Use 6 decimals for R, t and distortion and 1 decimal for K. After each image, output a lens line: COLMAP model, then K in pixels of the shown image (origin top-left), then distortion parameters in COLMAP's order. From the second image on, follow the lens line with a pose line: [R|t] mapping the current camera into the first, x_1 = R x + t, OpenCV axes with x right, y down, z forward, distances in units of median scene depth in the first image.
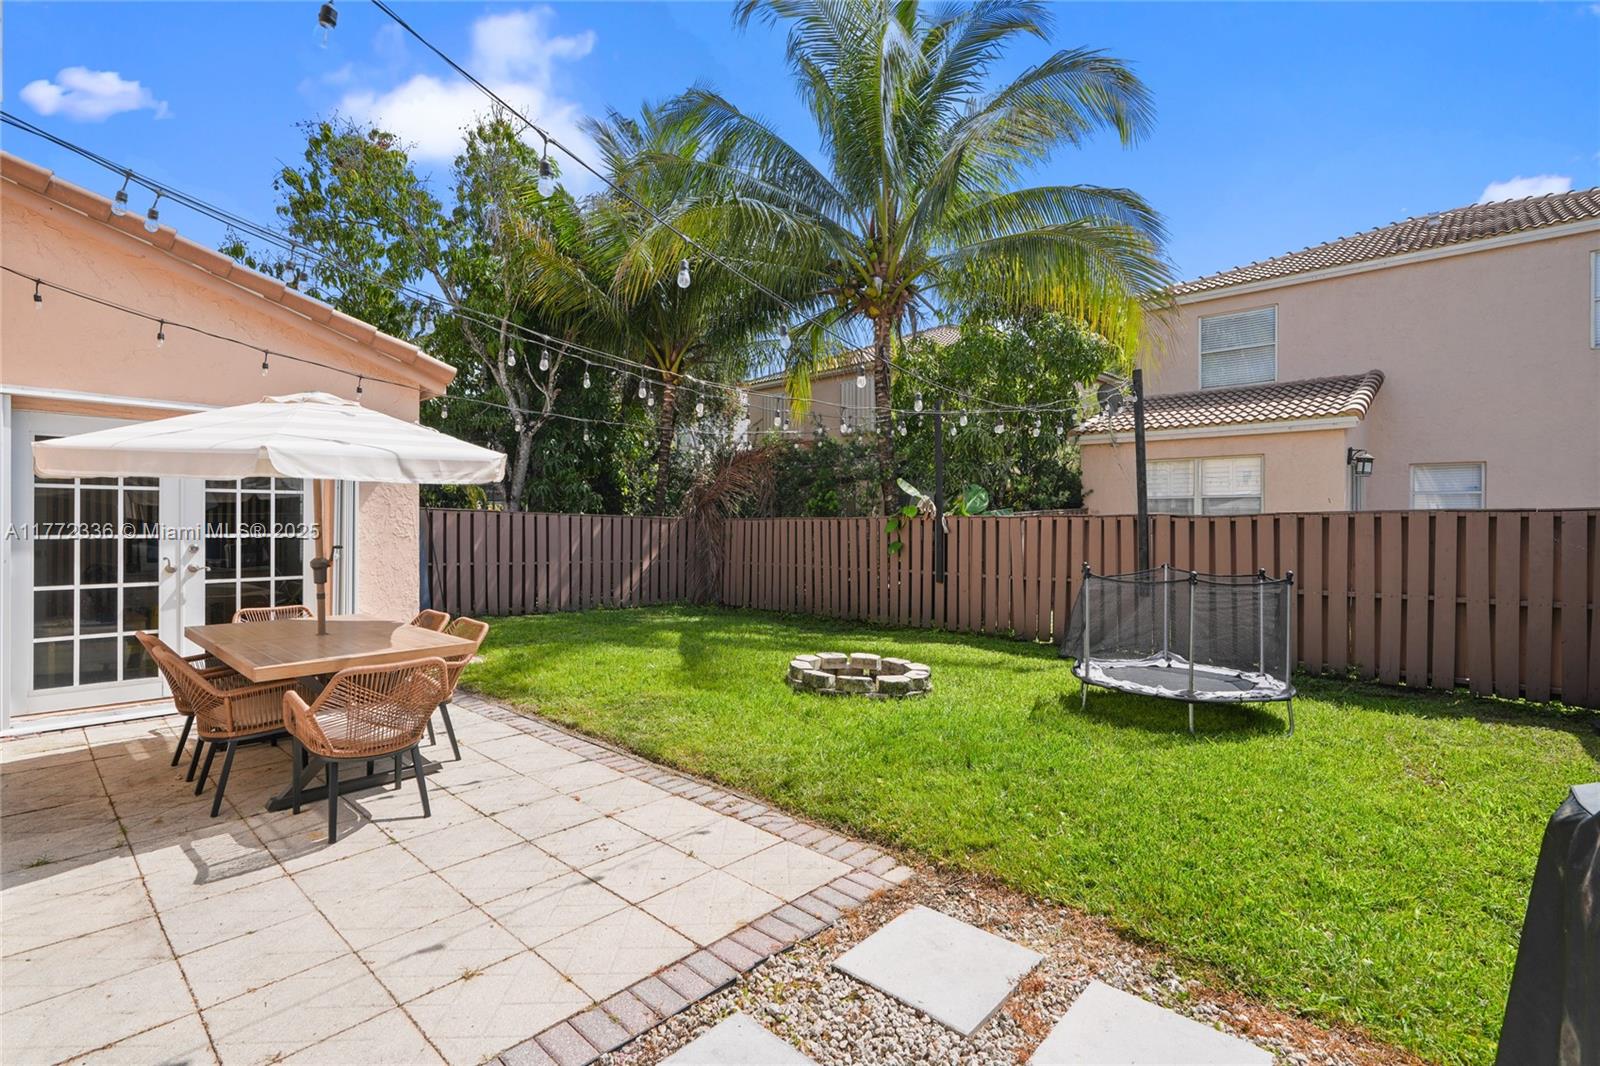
lens RADIAL K [[736.0, 0, 805.3], [0, 736.0, 522.9], [0, 0, 1]] dist [-0.005034, 0.001808]
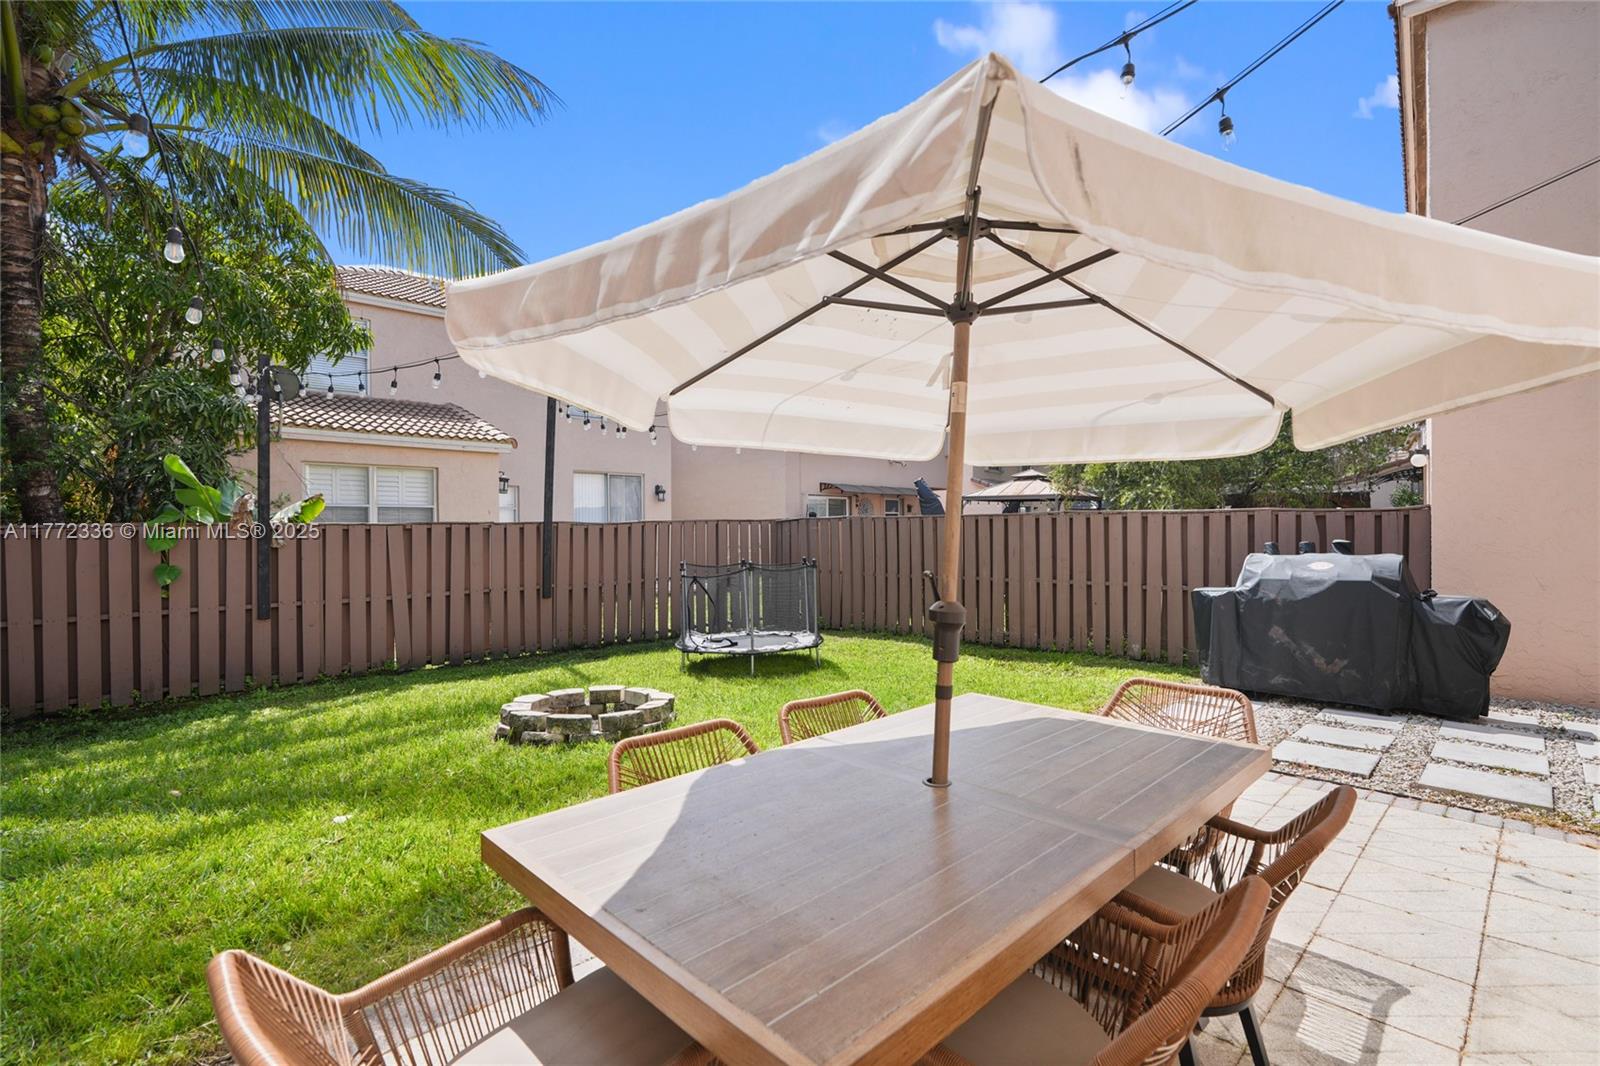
lens RADIAL K [[736.0, 0, 797.9], [0, 736.0, 533.2], [0, 0, 1]] dist [-0.005034, 0.001808]
pose [[0.057769, -0.007016, 0.998305, -0.475887], [0.011893, 0.999909, 0.006339, 0.001696], [-0.998259, 0.011507, 0.057848, 0.463753]]
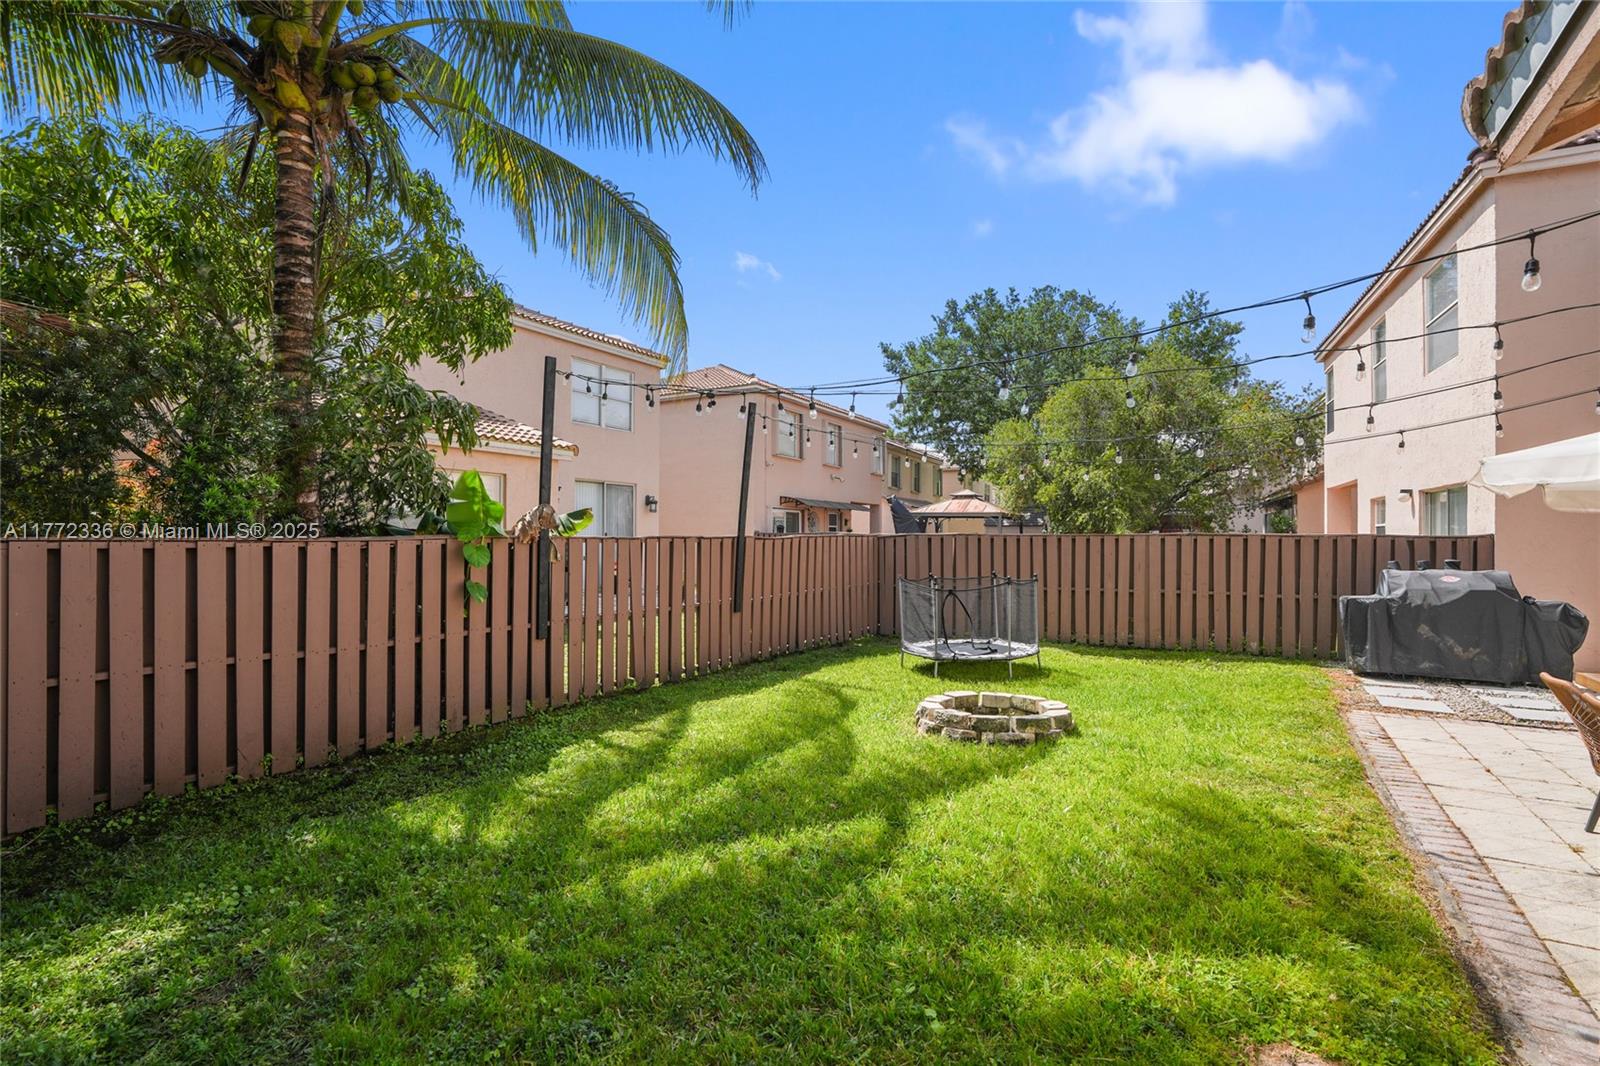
lens RADIAL K [[736.0, 0, 800.1], [0, 736.0, 536.6], [0, 0, 1]] dist [-0.005034, 0.001808]
pose [[-0.199165, 0.002247, 0.979963, -0.496407], [0.000584, 0.999997, -0.002174, -0.007260], [-0.979966, 0.000139, -0.199165, 0.911041]]
